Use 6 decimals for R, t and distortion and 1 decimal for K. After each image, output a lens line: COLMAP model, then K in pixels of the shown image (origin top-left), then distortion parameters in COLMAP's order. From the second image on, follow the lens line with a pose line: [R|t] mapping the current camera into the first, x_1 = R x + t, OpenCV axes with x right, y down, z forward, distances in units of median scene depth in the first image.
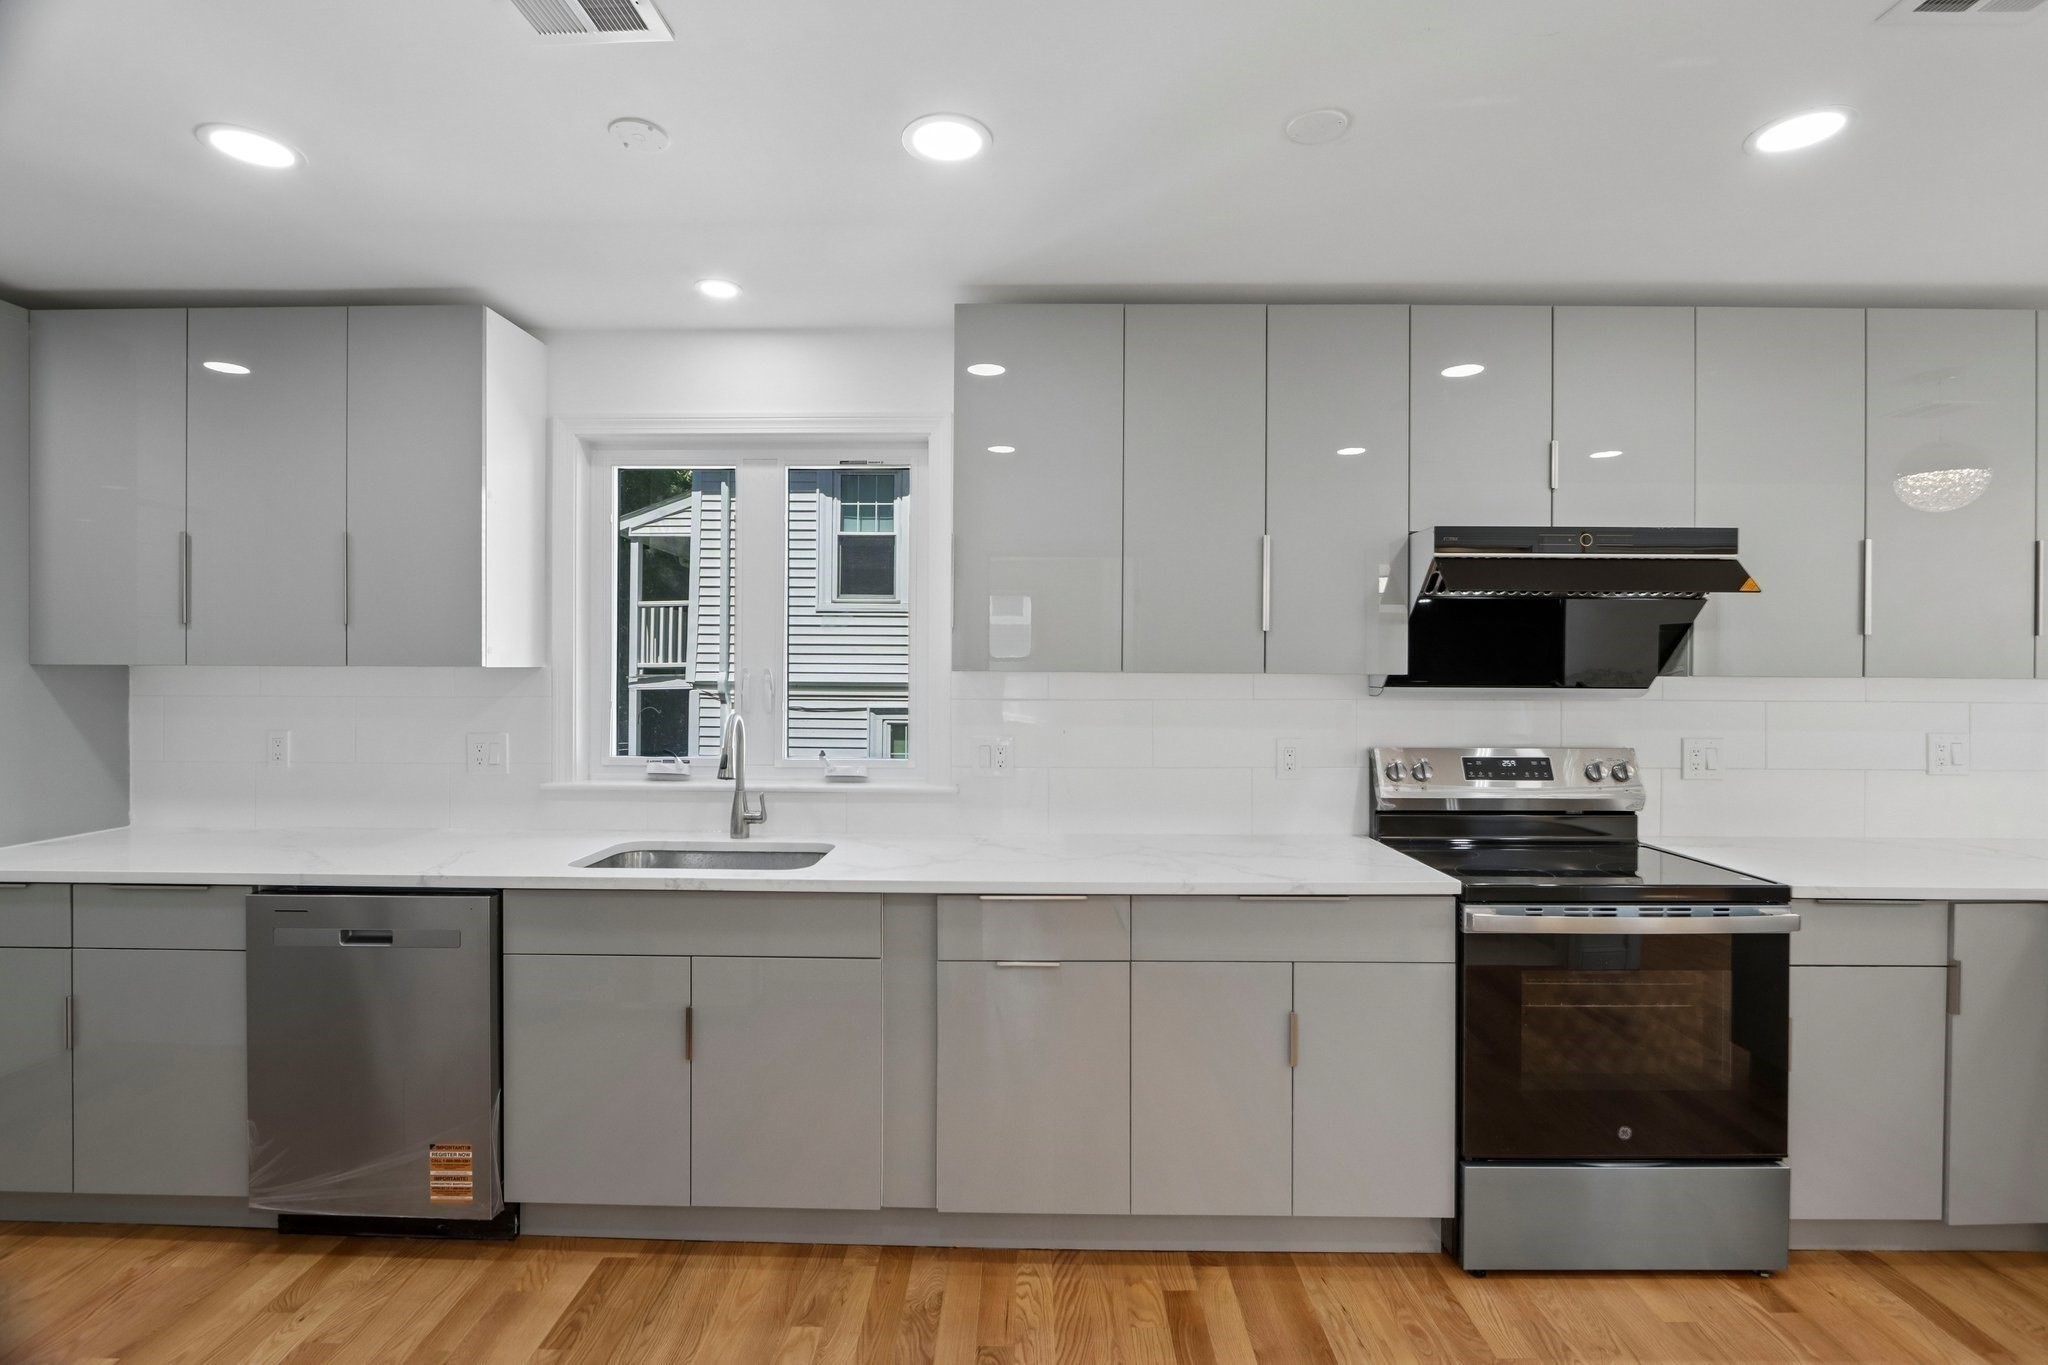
lens RADIAL K [[952.6, 0, 1023.2], [0, 952.6, 673.6], [0, 0, 1]] dist [-0.017401, 0.003929]
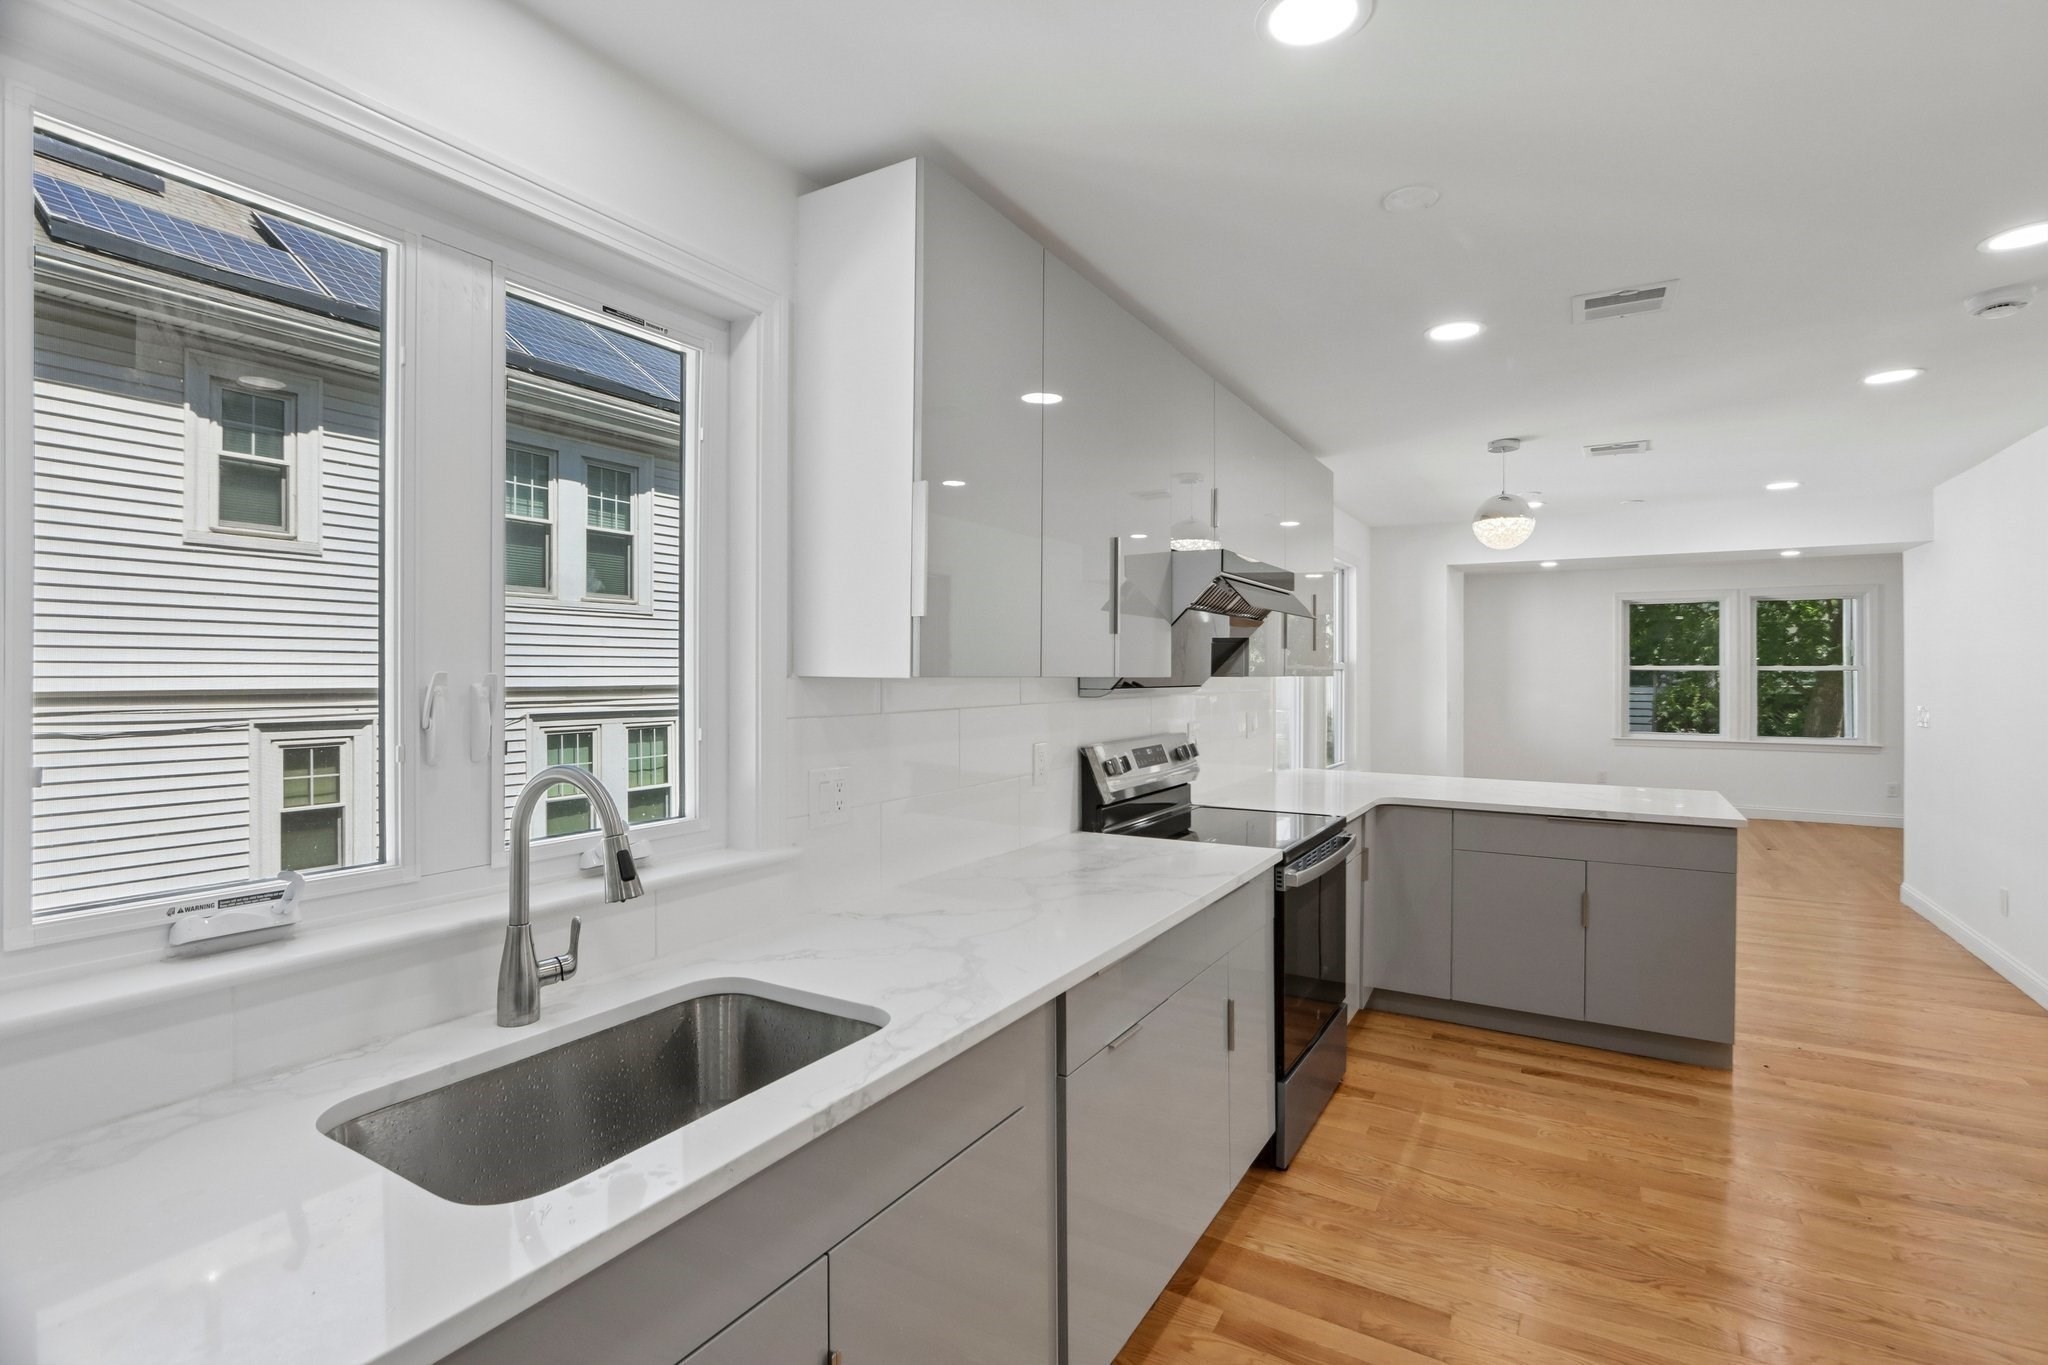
lens RADIAL K [[952.6, 0, 1031.4], [0, 952.6, 673.8], [0, 0, 1]] dist [-0.017401, 0.003929]
pose [[0.501165, -0.005578, 0.865334, -0.647324], [0.001759, 0.999984, 0.005427, -0.009067], [-0.865350, -0.001198, 0.501167, 0.585987]]
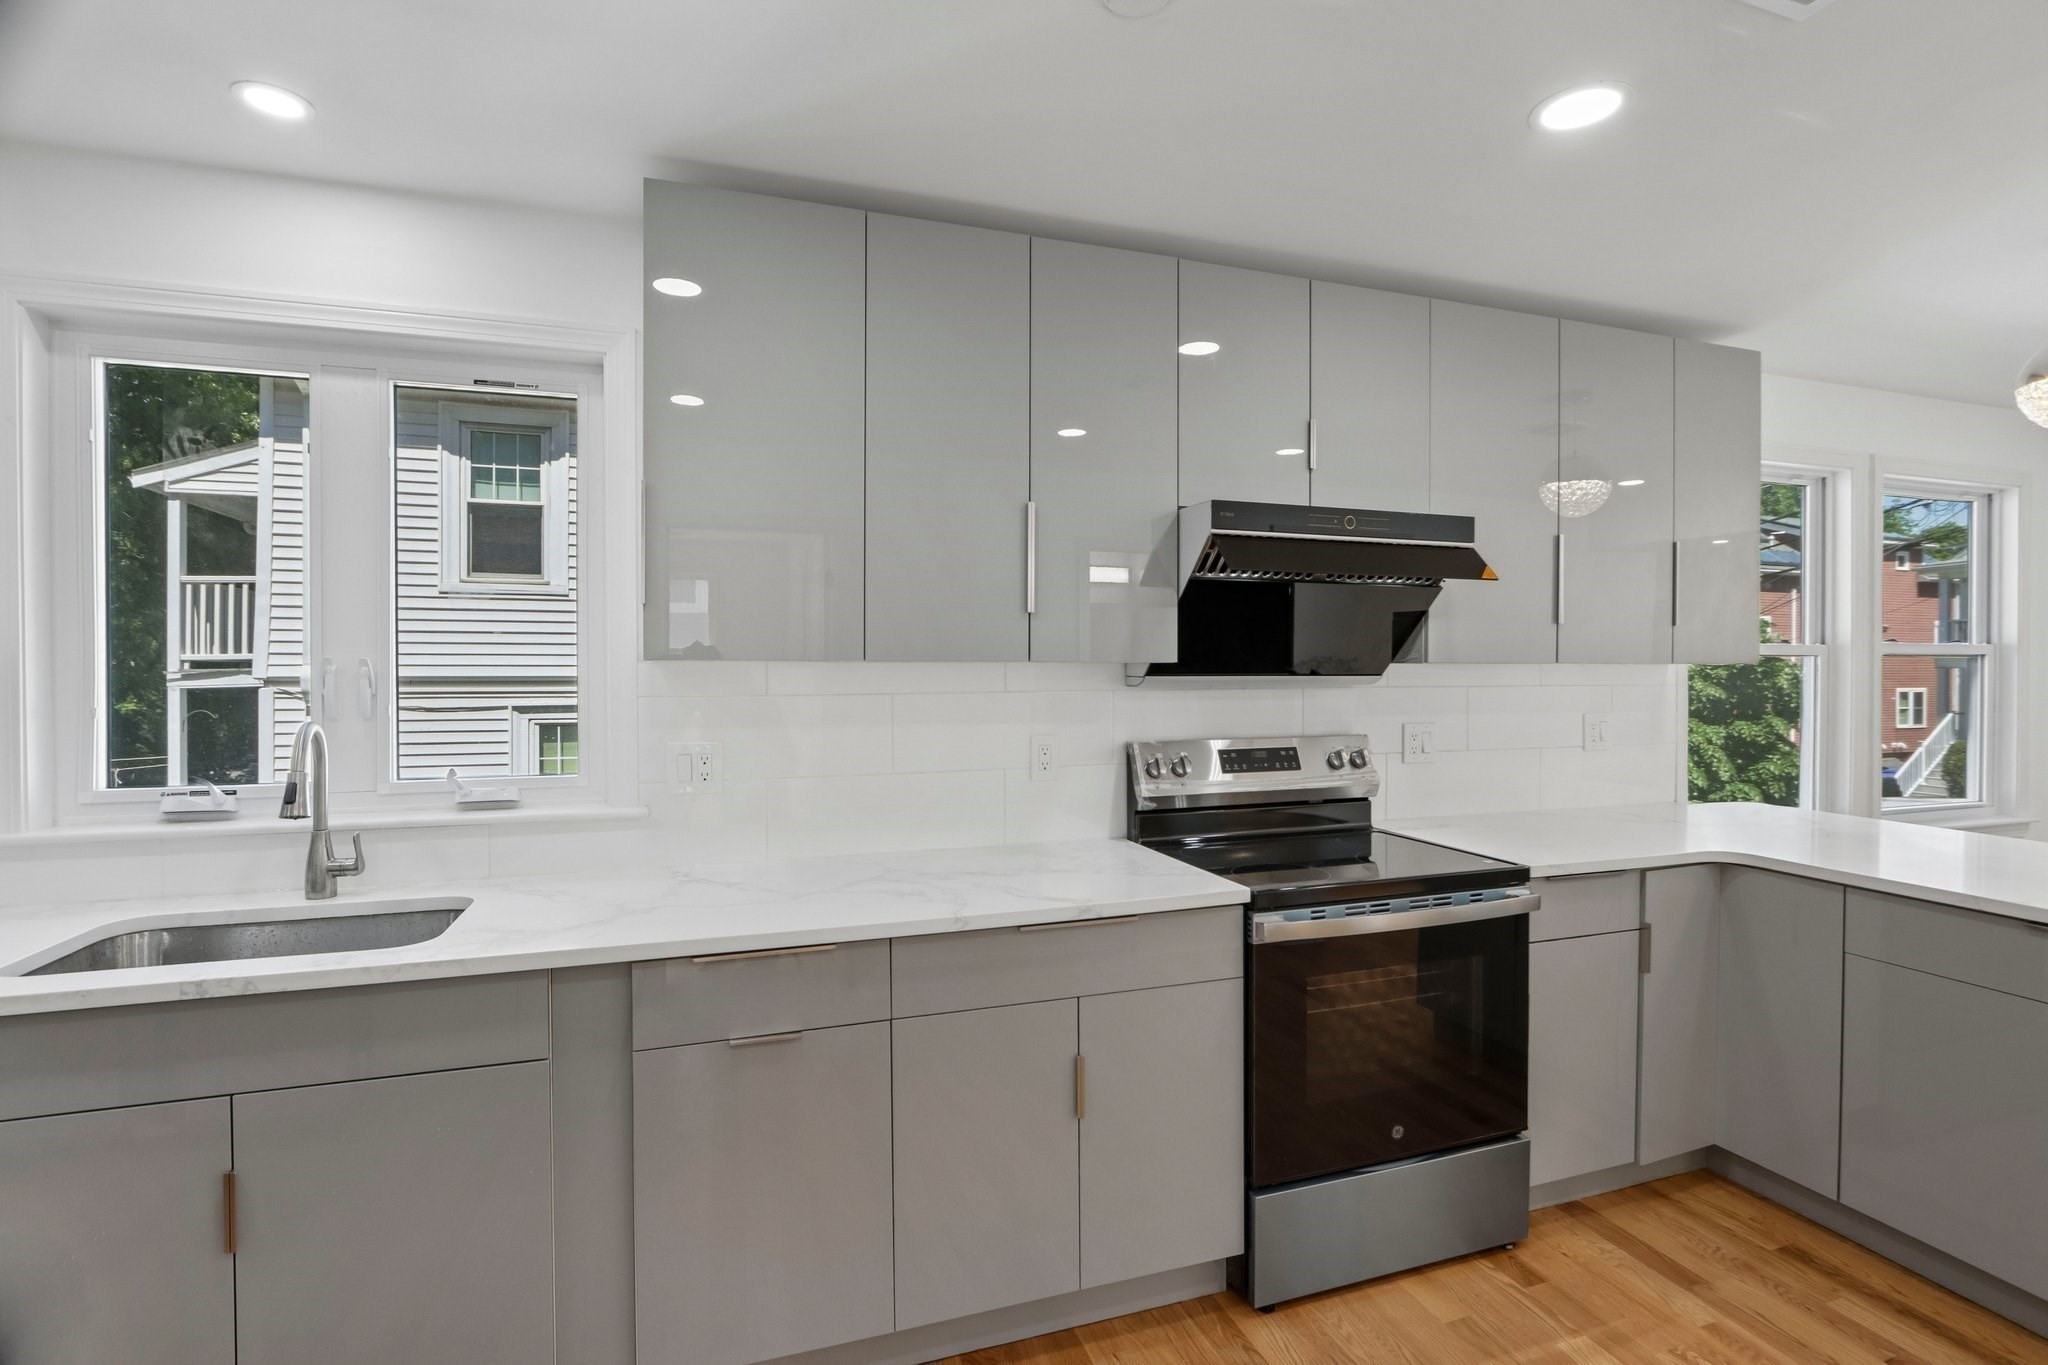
lens RADIAL K [[952.6, 0, 1022.9], [0, 952.6, 675.2], [0, 0, 1]] dist [-0.017401, 0.003929]
pose [[0.943420, -0.009043, 0.331478, -0.040696], [0.005282, 0.999911, 0.012245, 0.001262], [-0.331559, -0.009802, 0.943384, 0.183474]]
